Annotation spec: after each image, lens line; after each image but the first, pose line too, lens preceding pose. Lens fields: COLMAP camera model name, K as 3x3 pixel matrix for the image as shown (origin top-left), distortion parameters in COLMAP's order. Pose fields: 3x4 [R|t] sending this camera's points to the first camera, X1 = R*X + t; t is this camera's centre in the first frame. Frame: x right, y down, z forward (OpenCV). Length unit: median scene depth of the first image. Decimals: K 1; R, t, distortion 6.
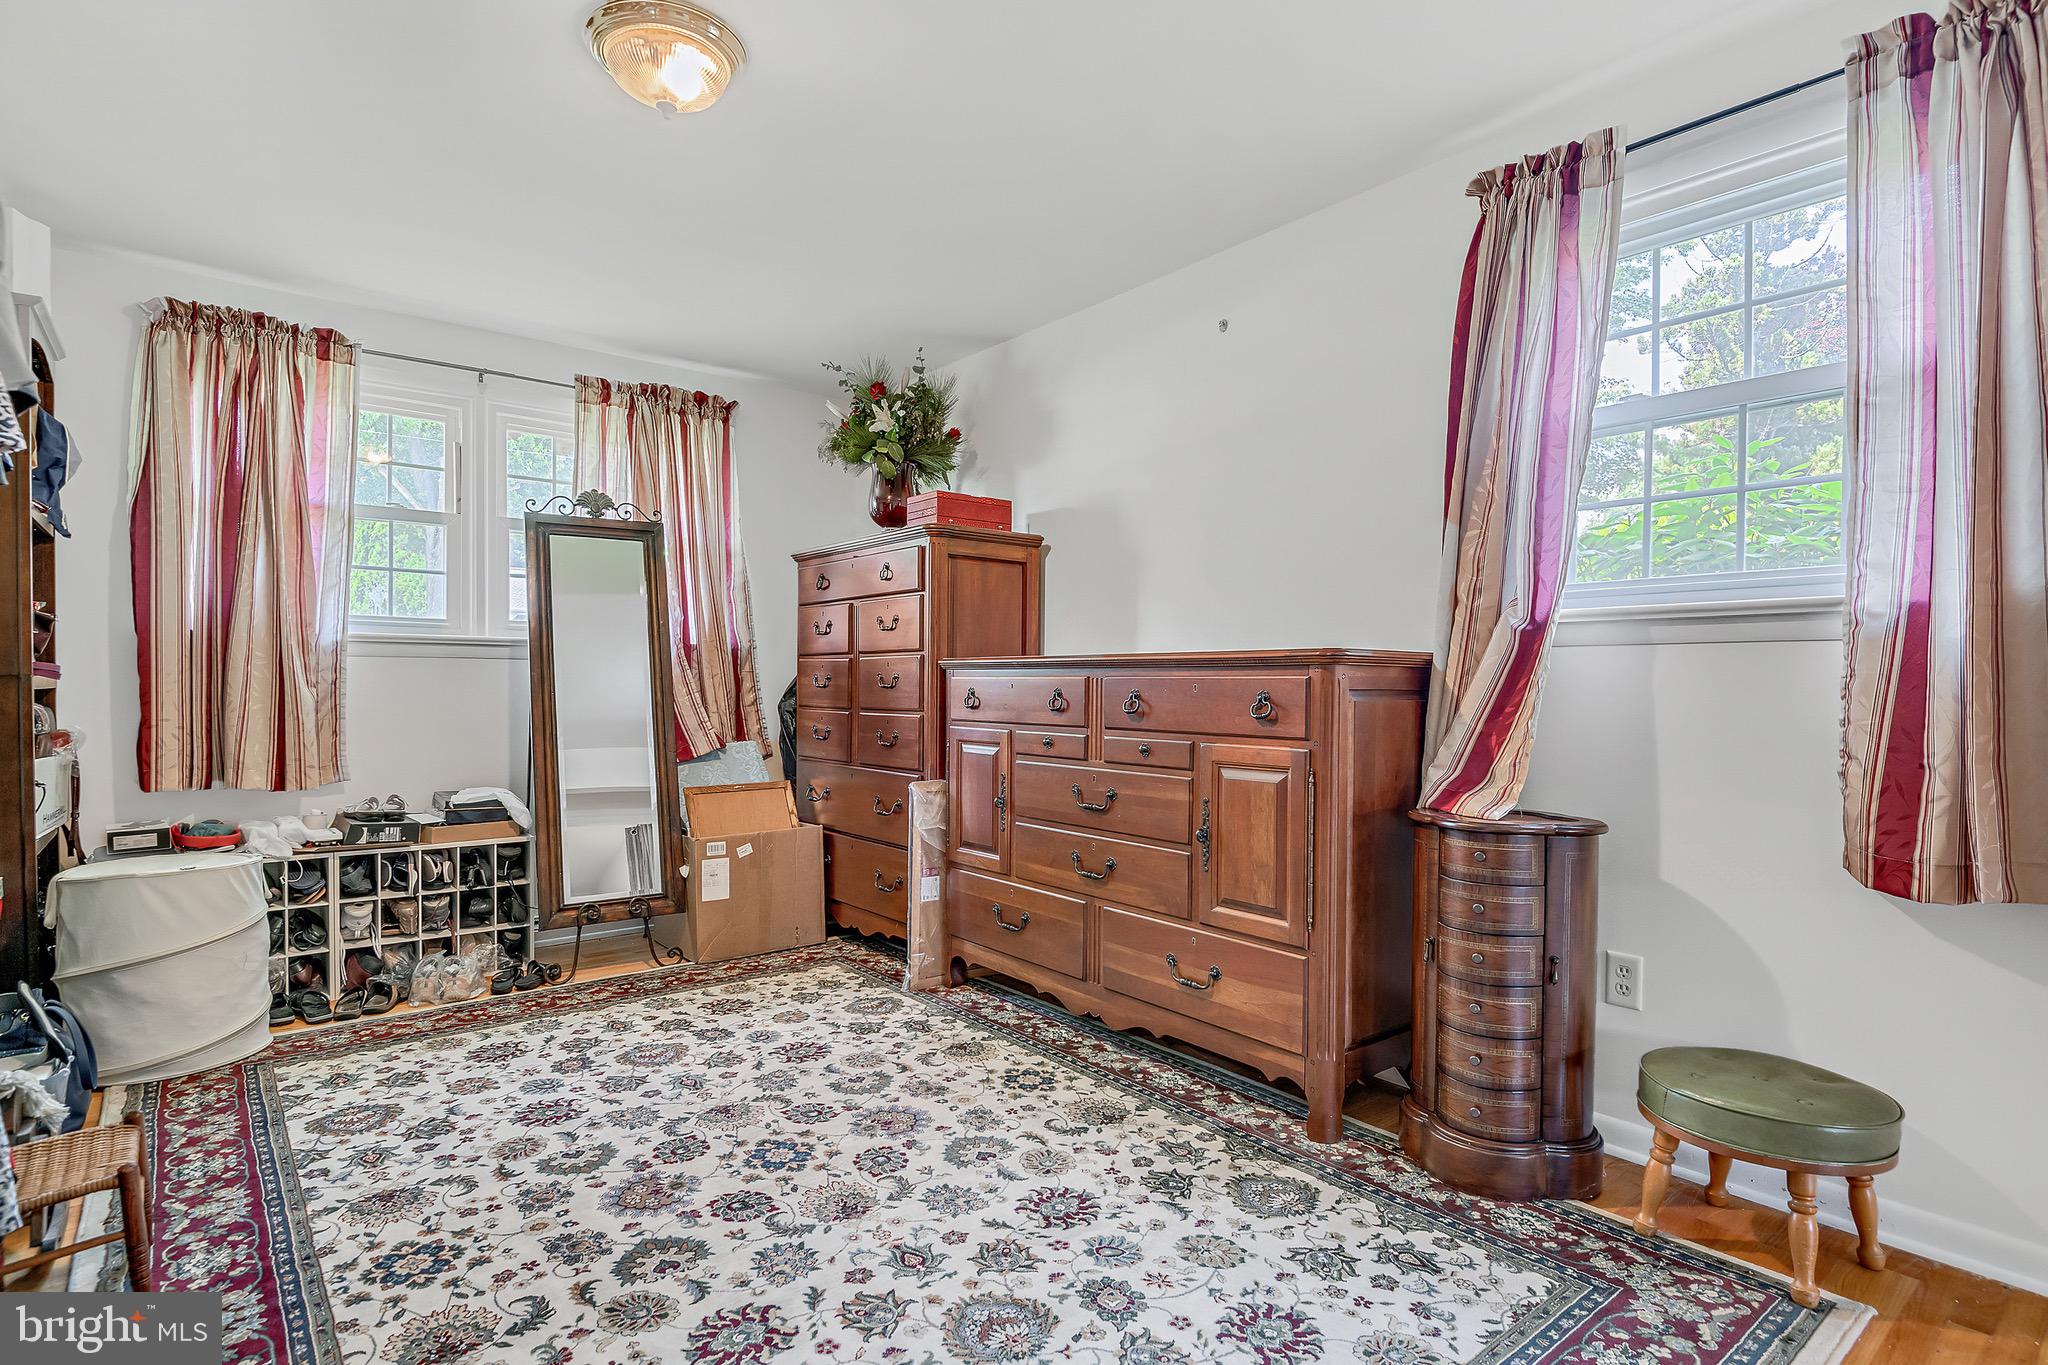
lens RADIAL K [[1046.7, 0, 1030.2], [0, 1046.7, 689.9], [0, 0, 1]] dist [0.000602, -0.000467]
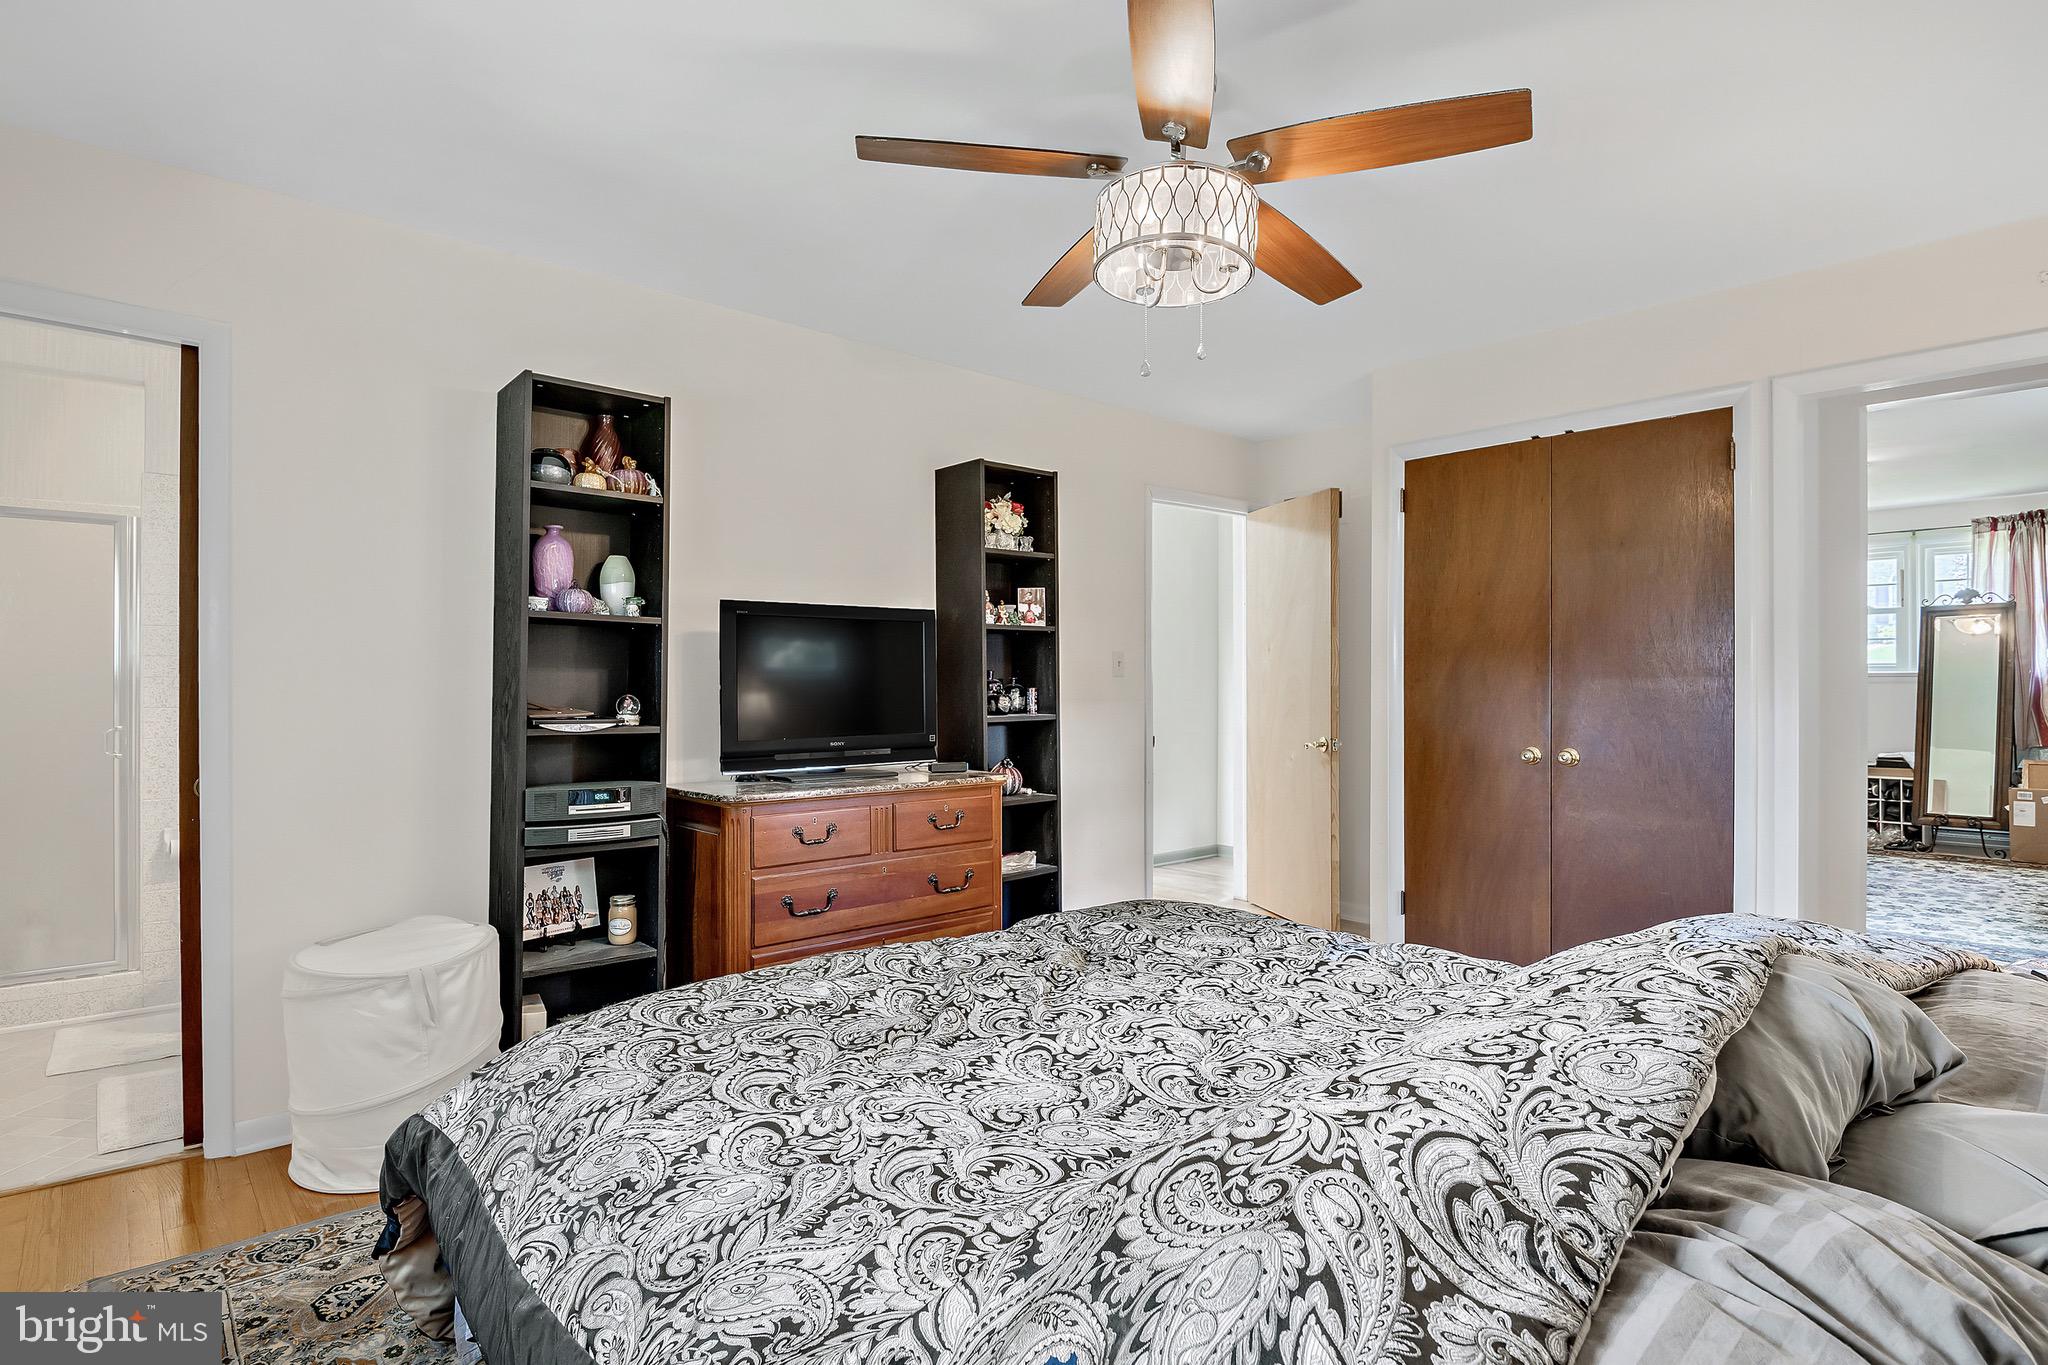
lens RADIAL K [[1046.7, 0, 1029.8], [0, 1046.7, 688.5], [0, 0, 1]] dist [0.000602, -0.000467]
pose [[0.021546, -0.005667, -0.999752, 1.347798], [-0.003461, 0.999978, -0.005743, -0.005344], [0.999762, 0.003584, 0.021526, -0.635872]]
